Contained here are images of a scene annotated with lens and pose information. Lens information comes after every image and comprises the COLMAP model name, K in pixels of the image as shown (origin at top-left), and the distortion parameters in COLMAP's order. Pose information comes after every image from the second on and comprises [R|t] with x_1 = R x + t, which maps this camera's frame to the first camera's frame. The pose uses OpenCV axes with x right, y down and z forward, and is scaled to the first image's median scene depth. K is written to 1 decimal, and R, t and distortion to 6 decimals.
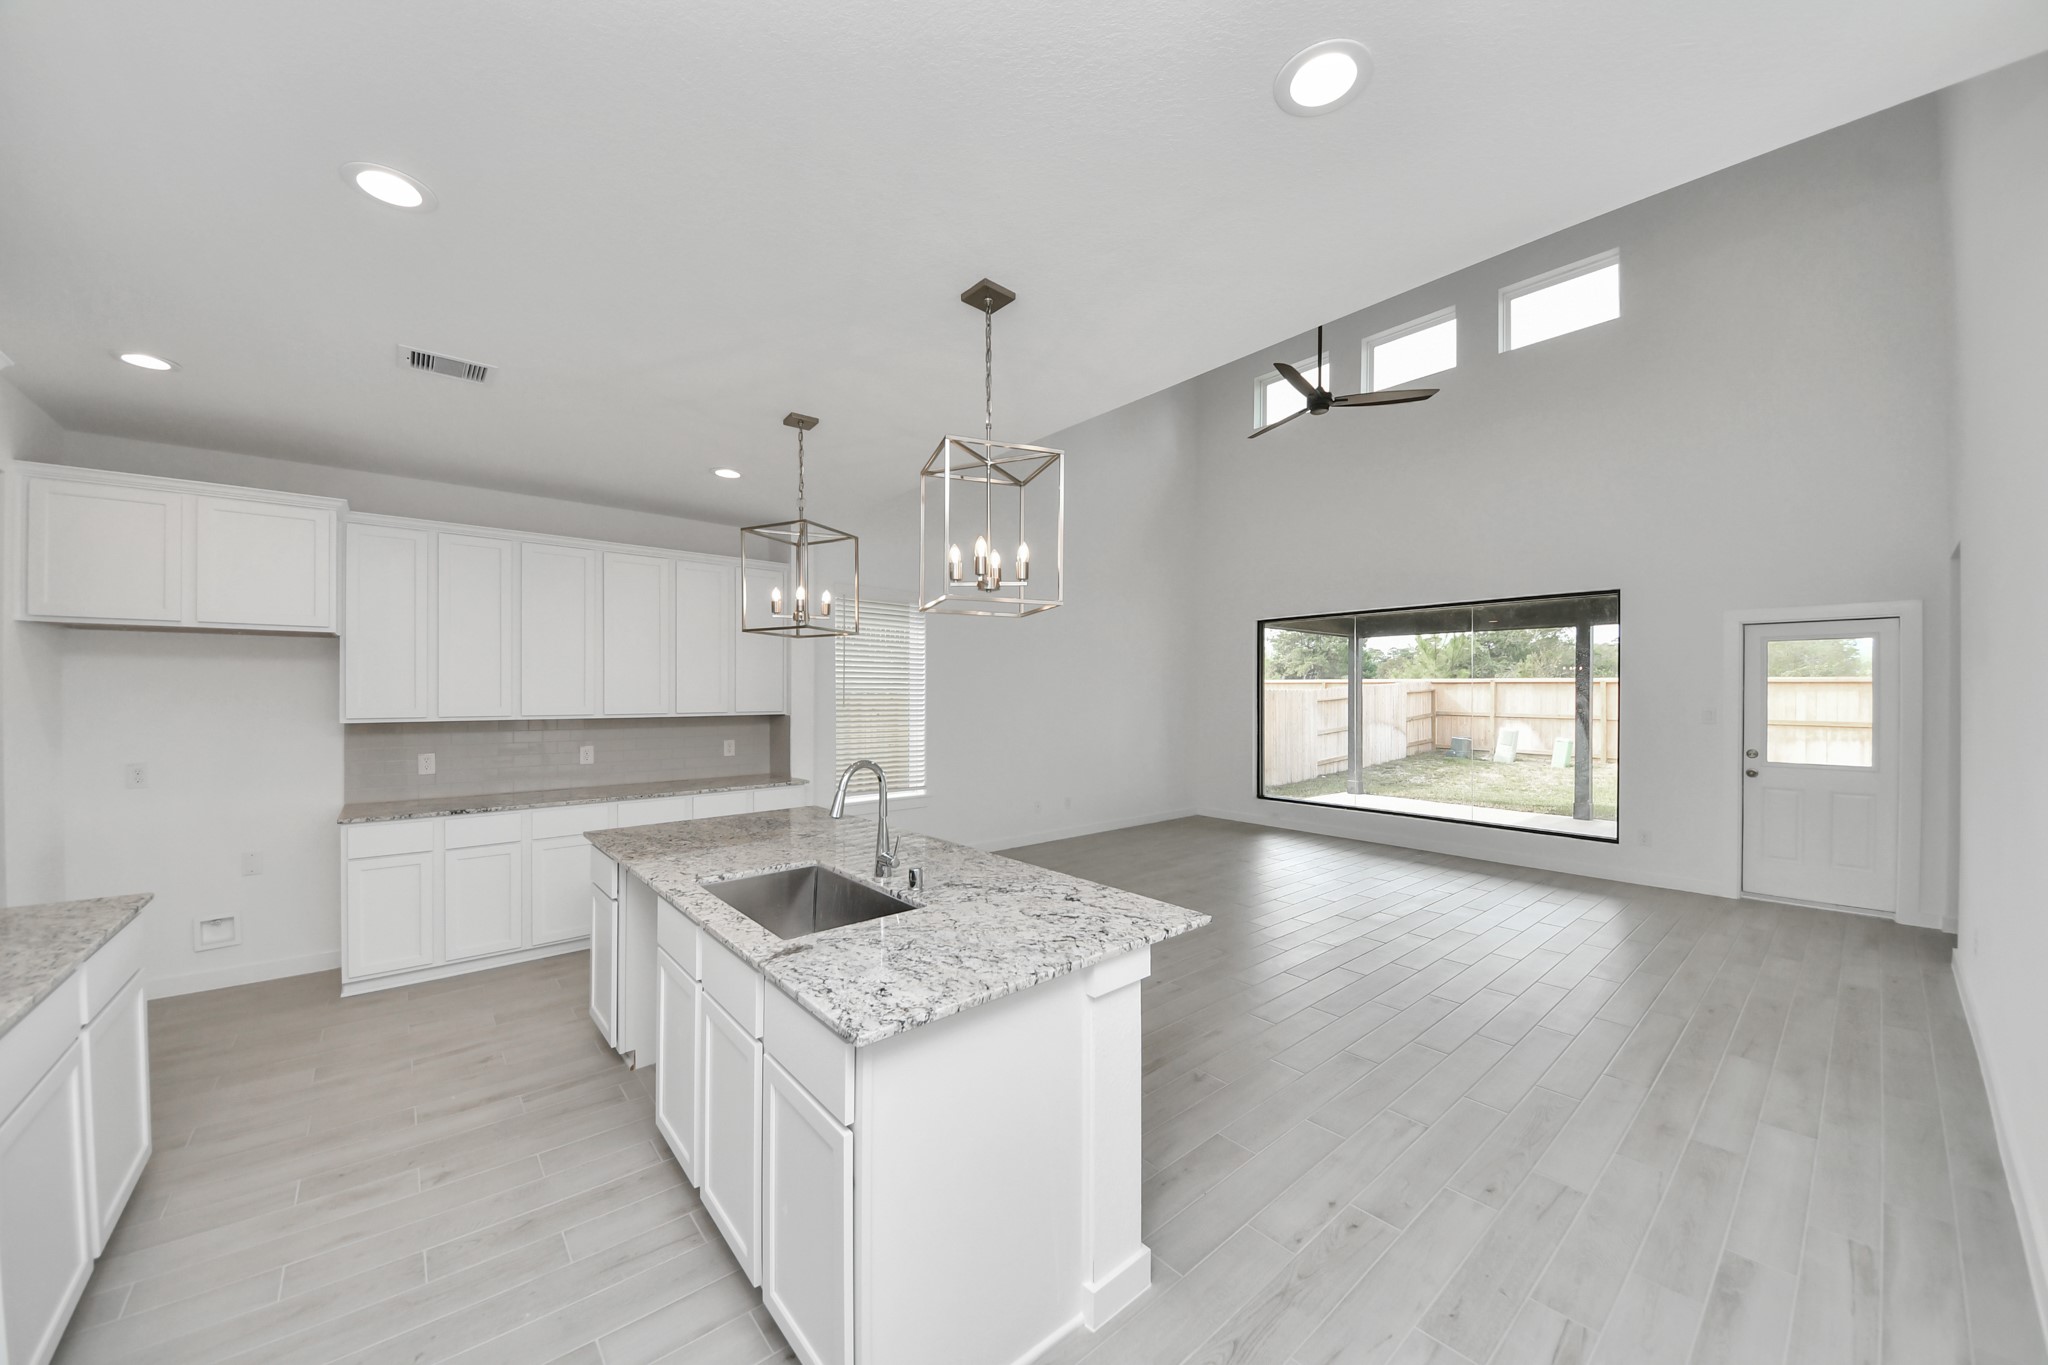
lens RADIAL K [[723.1, 0, 1024.2], [0, 723.1, 689.5], [0, 0, 1]] dist [0.013766, -0.013136]
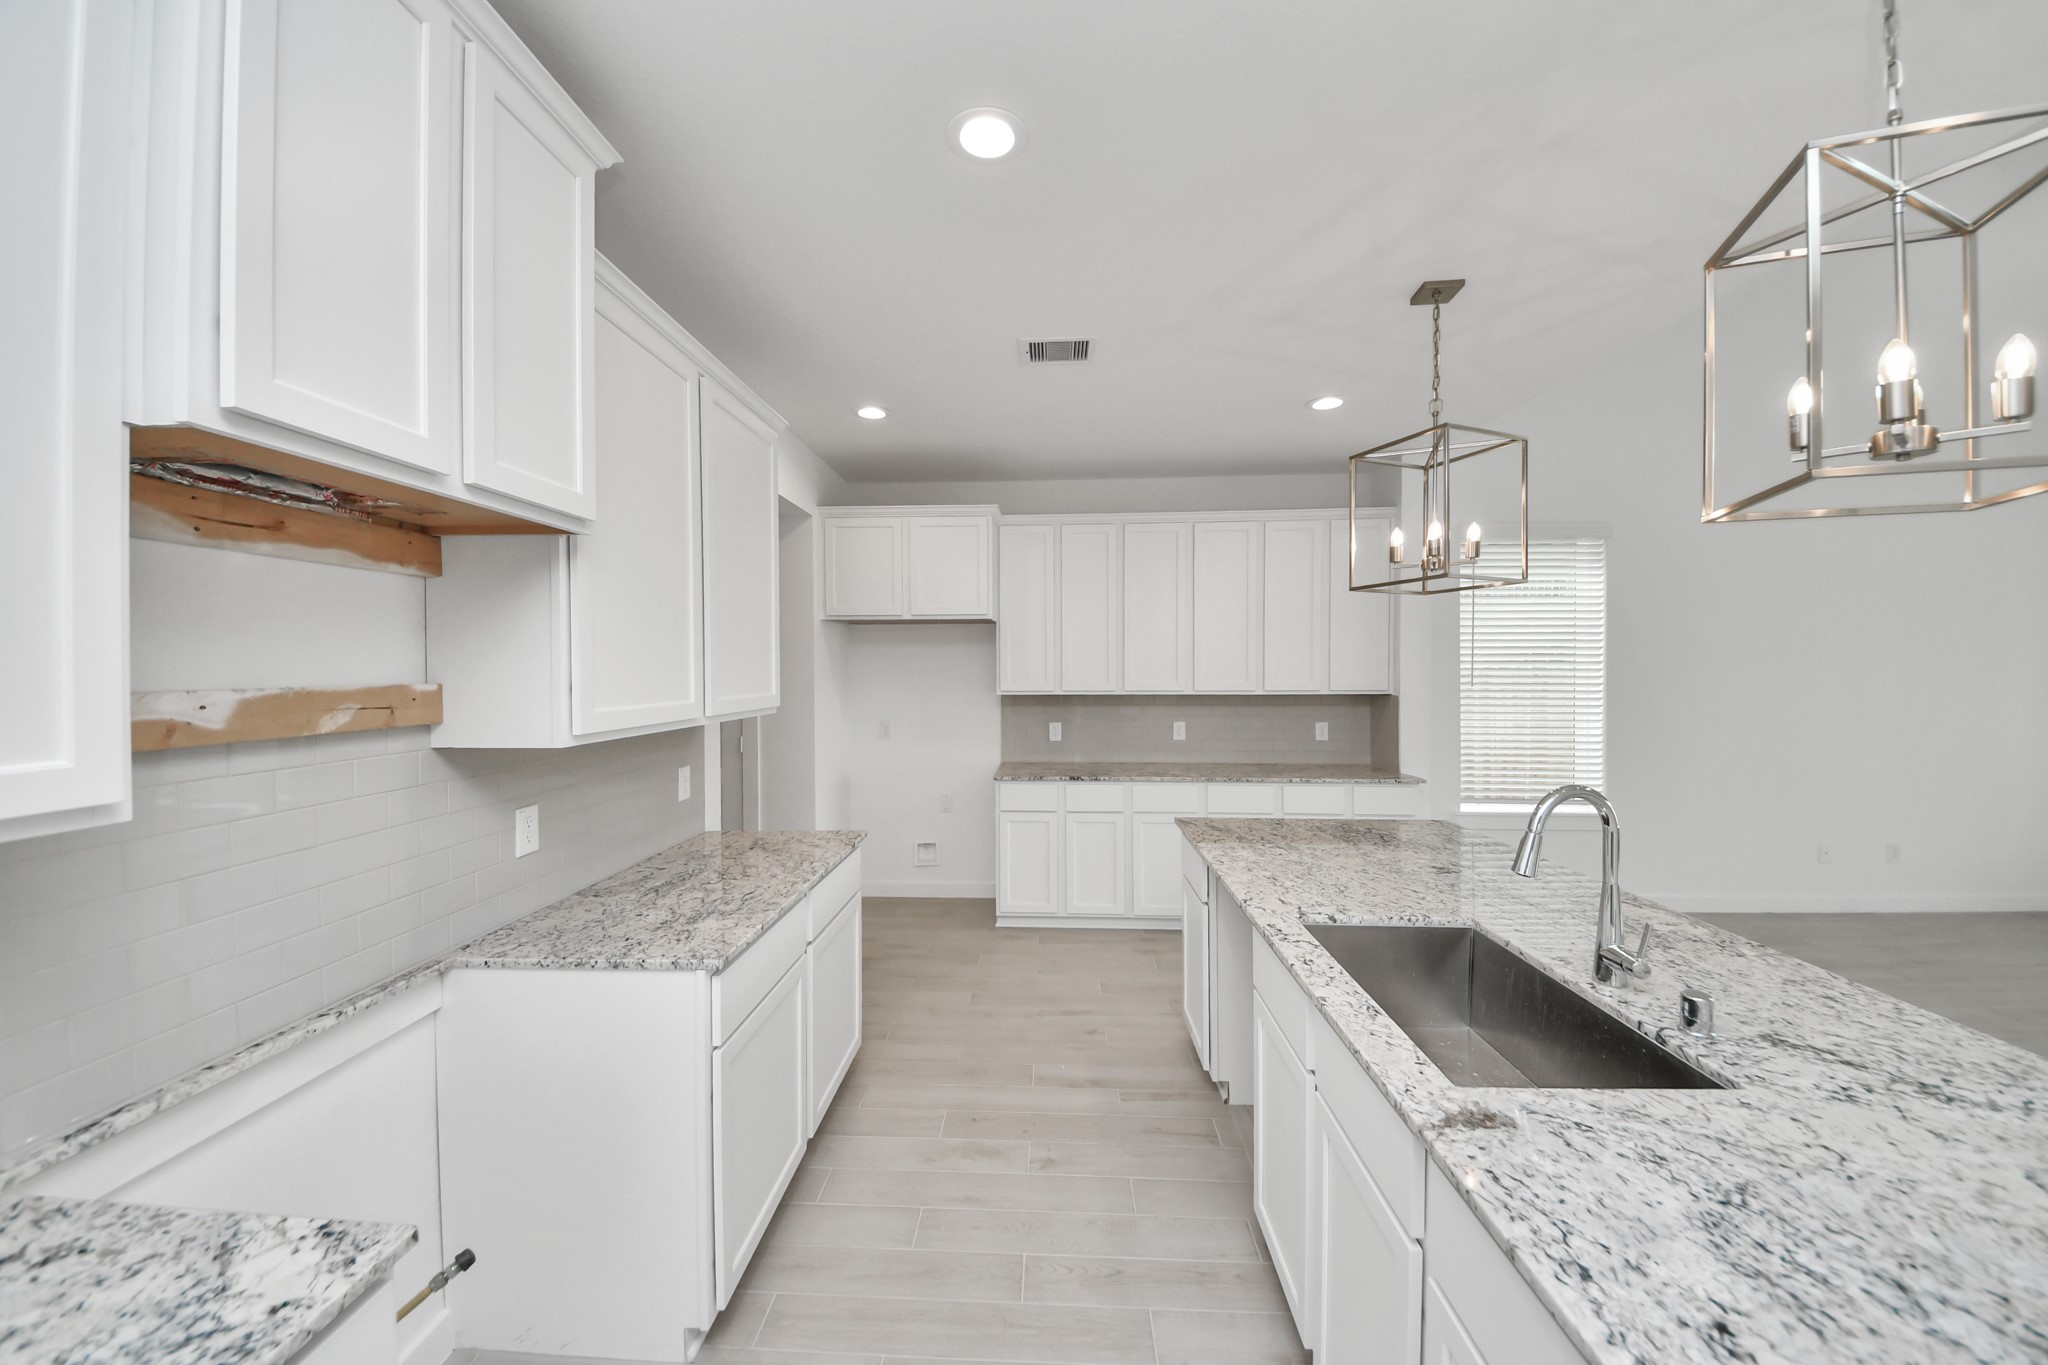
lens RADIAL K [[763.3, 0, 1024.0], [0, 763.3, 682.5], [0, 0, 1]] dist [0.000985, -0.010017]
pose [[0.734163, 0.010749, -0.678888, -0.065253], [0.007555, 0.999683, 0.023999, -0.002529], [0.678931, -0.022748, 0.733850, 0.115955]]
